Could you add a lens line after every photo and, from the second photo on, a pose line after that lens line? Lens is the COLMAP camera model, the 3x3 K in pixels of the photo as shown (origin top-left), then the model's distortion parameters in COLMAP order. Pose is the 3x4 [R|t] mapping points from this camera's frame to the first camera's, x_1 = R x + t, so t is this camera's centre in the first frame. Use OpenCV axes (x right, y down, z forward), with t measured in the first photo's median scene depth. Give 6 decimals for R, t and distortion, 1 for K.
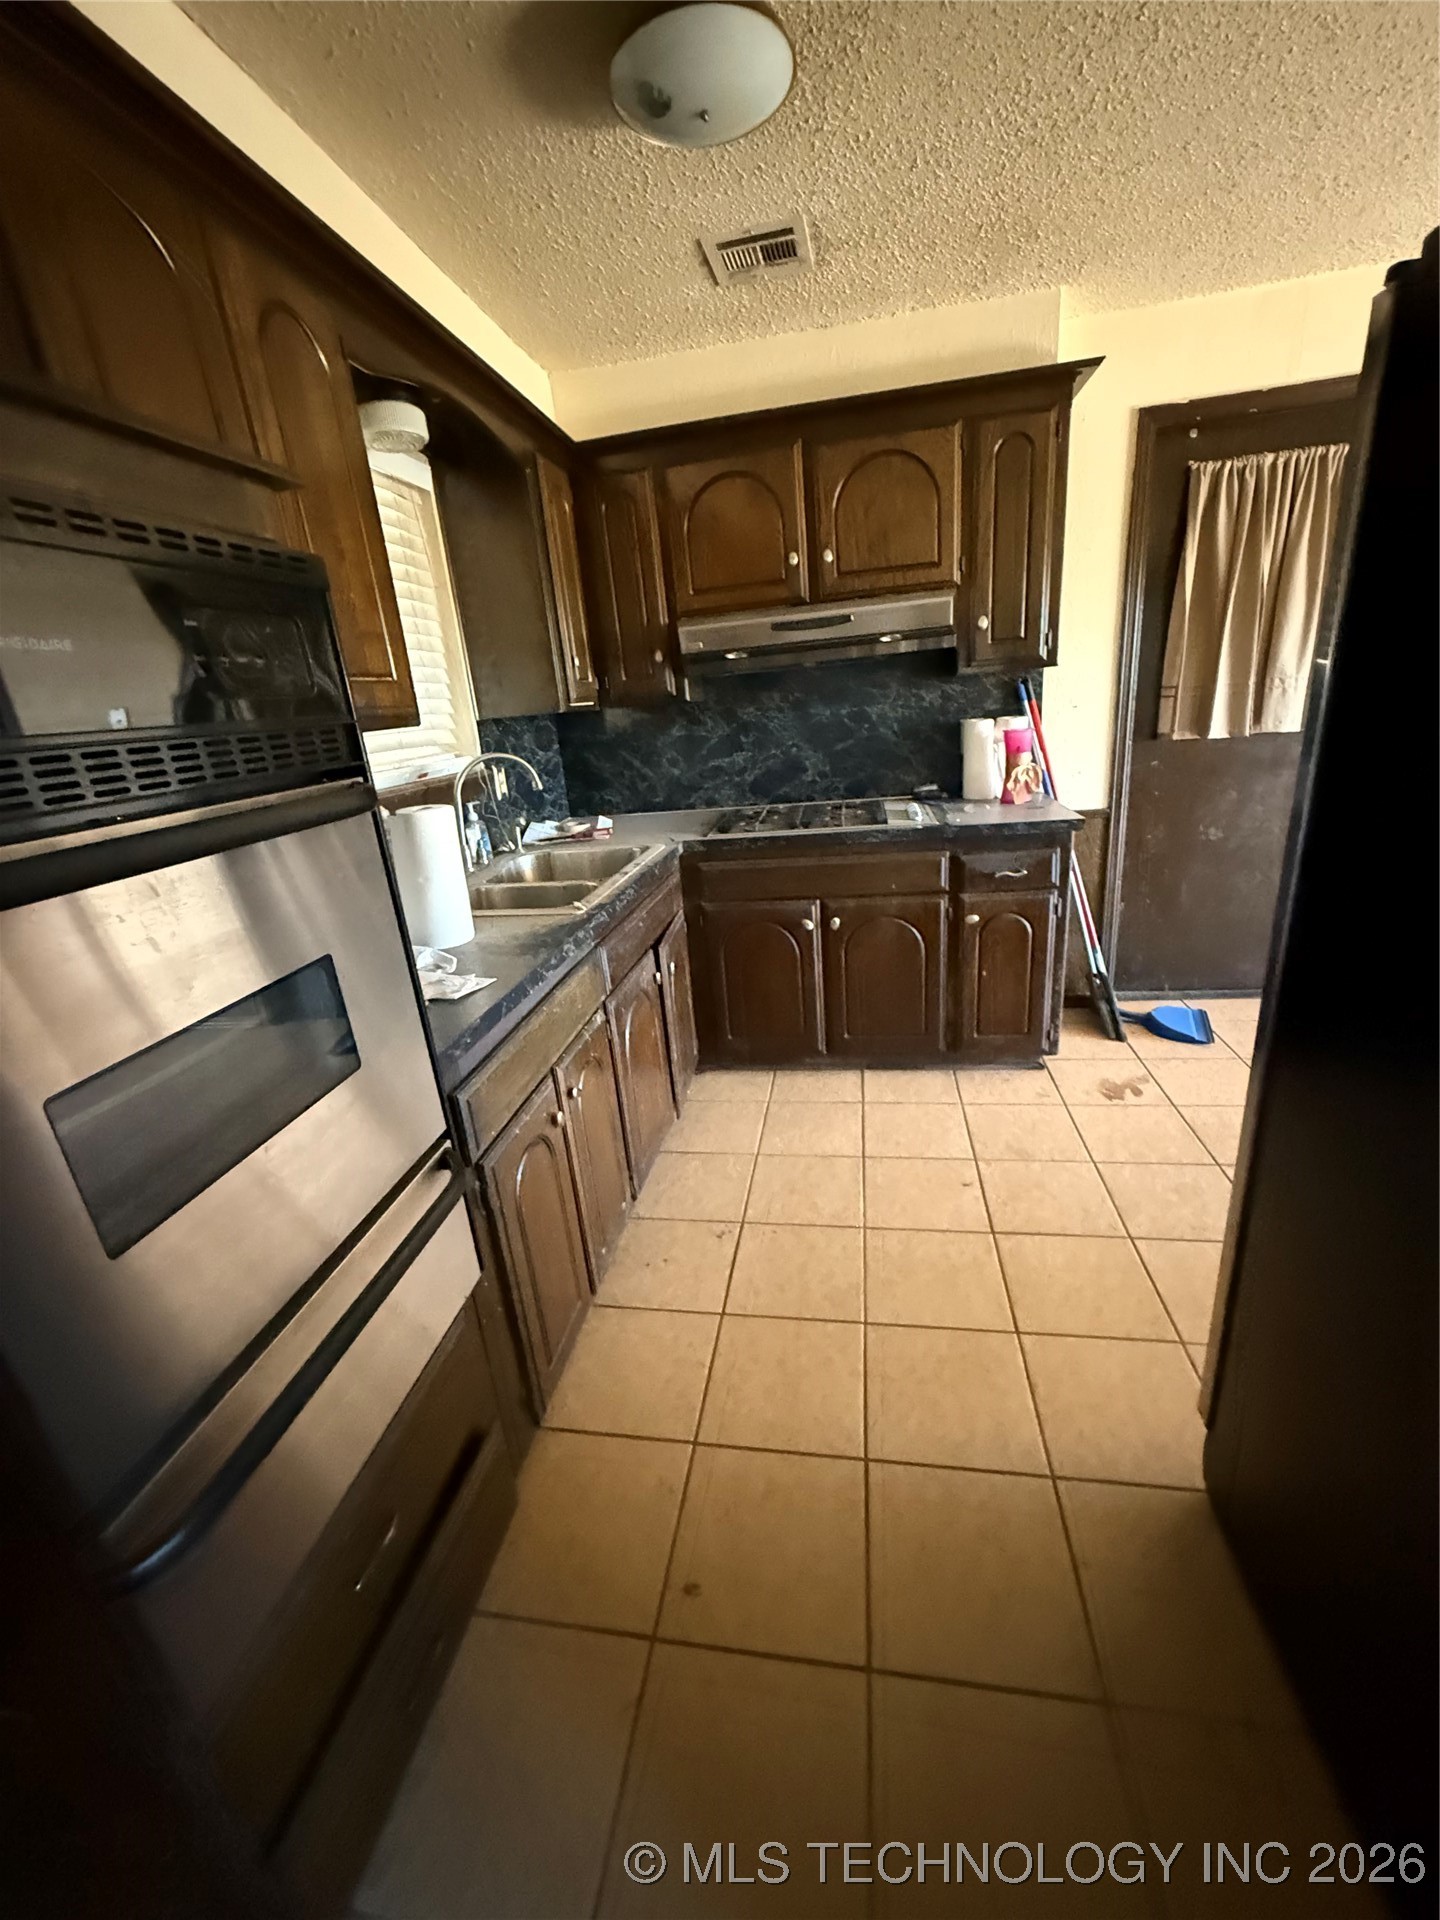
lens RADIAL K [[763.0, 0, 720.0], [0, 763.0, 960.0], [0, 0, 1]] dist [-0.000182, -0.000045]
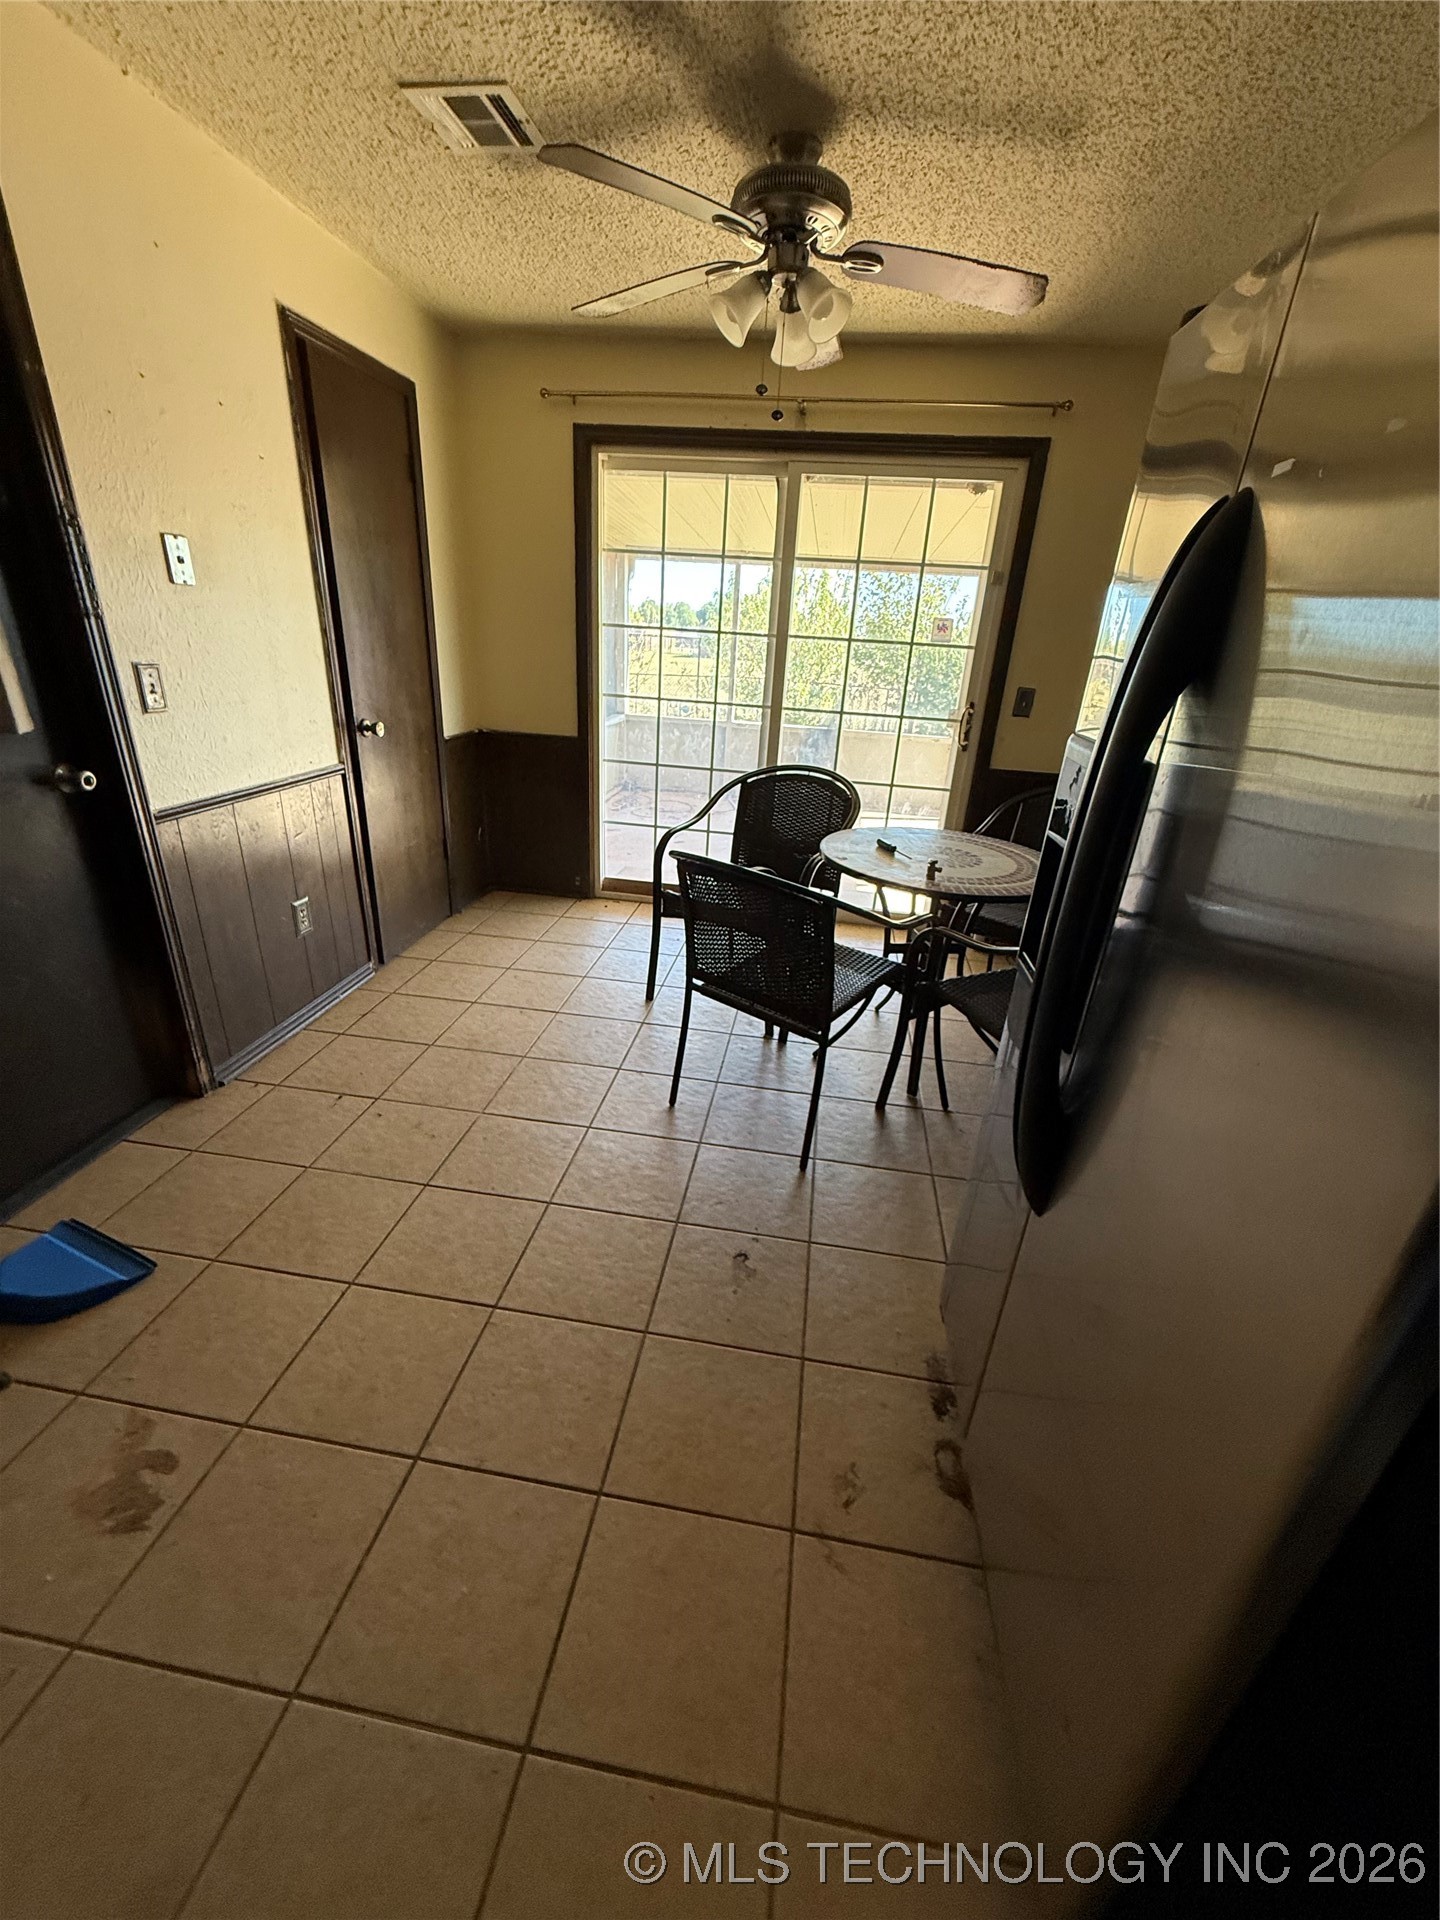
lens RADIAL K [[763.0, 0, 720.0], [0, 763.0, 960.0], [0, 0, 1]] dist [-0.000182, -0.000045]
pose [[-0.025249, -0.318168, 0.947698, 0.156377], [0.278086, 0.908348, 0.312366, -0.189834], [-0.960224, 0.271428, 0.065543, 0.511002]]
